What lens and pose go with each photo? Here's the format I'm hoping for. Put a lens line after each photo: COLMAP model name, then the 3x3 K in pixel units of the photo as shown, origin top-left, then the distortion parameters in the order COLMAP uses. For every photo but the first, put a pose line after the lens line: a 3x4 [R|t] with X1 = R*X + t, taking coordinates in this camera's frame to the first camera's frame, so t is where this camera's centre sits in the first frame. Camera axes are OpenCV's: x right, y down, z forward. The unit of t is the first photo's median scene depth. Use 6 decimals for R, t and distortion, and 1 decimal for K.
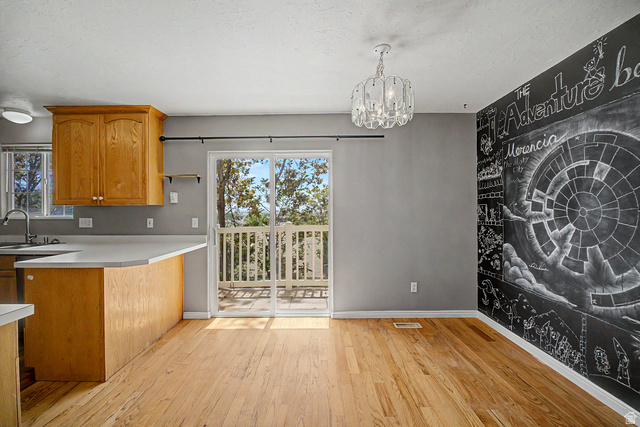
lens RADIAL K [[284.5, 0, 316.9], [0, 284.5, 208.7], [0, 0, 1]] dist [-0.007916, 0.000883]
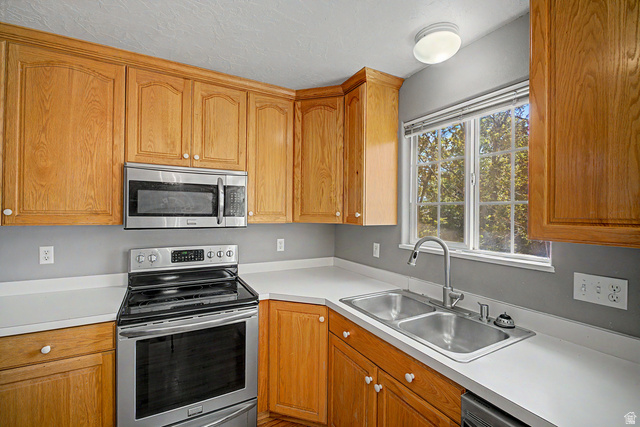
lens RADIAL K [[284.5, 0, 316.0], [0, 284.5, 211.8], [0, 0, 1]] dist [-0.007916, 0.000883]
pose [[0.486472, 0.007377, -0.873665, -0.761175], [-0.010672, 0.999940, 0.002501, -0.043562], [0.873631, 0.008107, 0.486522, 0.606700]]
